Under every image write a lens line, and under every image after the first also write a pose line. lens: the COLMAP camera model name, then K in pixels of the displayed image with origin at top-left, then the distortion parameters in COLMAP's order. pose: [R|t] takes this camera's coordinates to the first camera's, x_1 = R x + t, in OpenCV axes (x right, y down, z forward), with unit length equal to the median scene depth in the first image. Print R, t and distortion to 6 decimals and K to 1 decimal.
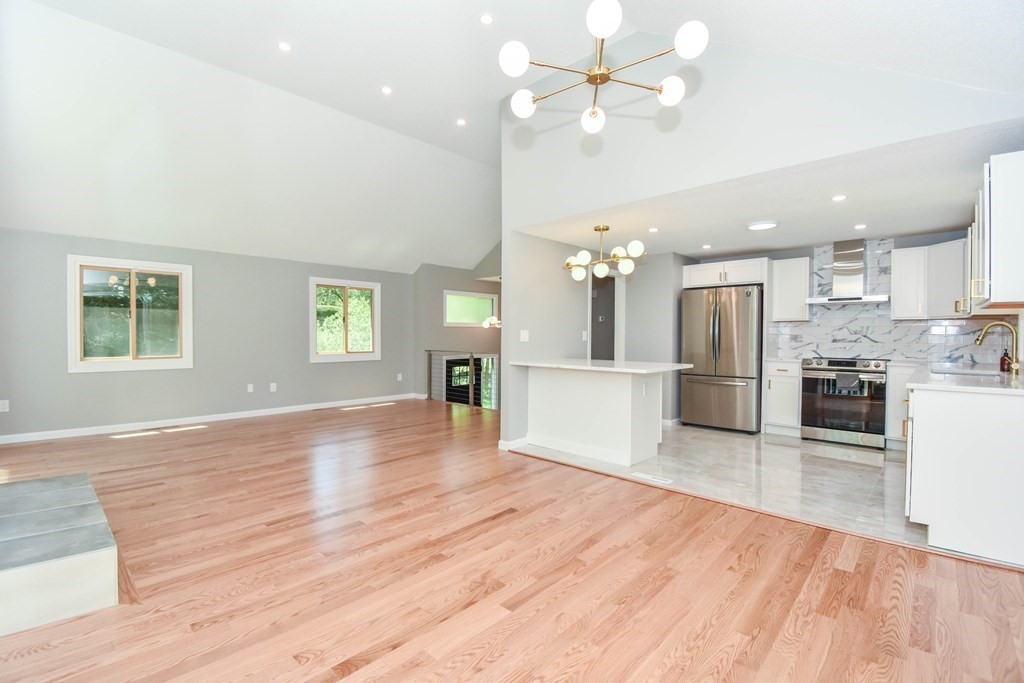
lens RADIAL K [[450.7, 0, 512.0], [0, 450.7, 341.5], [0, 0, 1]] dist [-0.001604, -0.000285]
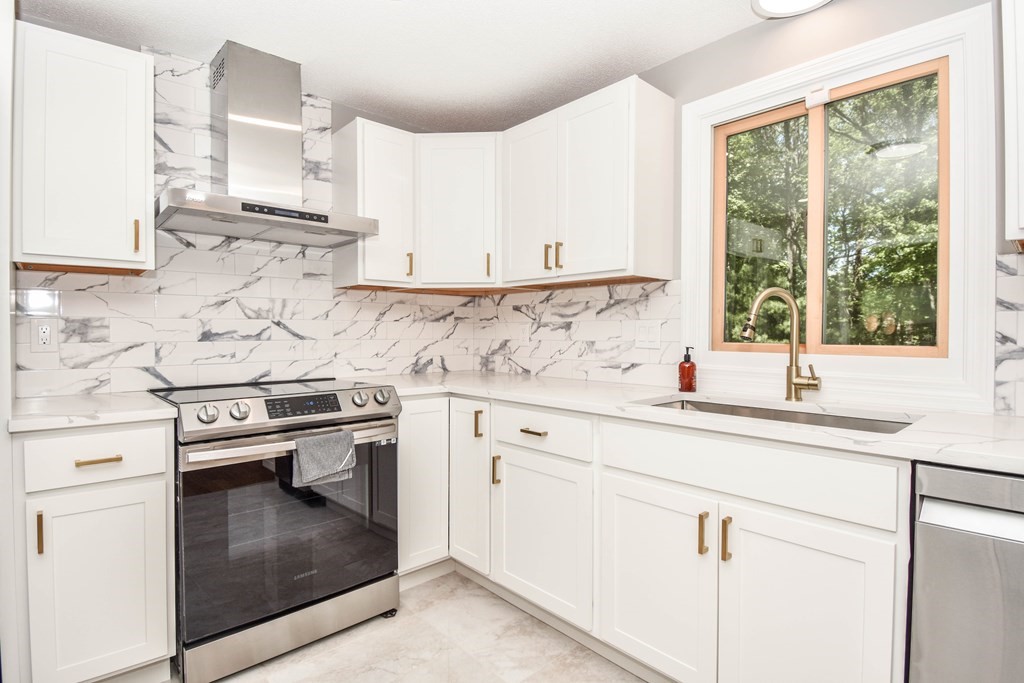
lens RADIAL K [[504.3, 0, 512.0], [0, 504.3, 341.5], [0, 0, 1]] dist [0.000692, 0.000046]
pose [[0.084044, -0.024646, 0.996157, 0.330581], [0.015537, 0.999605, 0.023421, -0.003019], [-0.996341, 0.013509, 0.084393, 0.706334]]
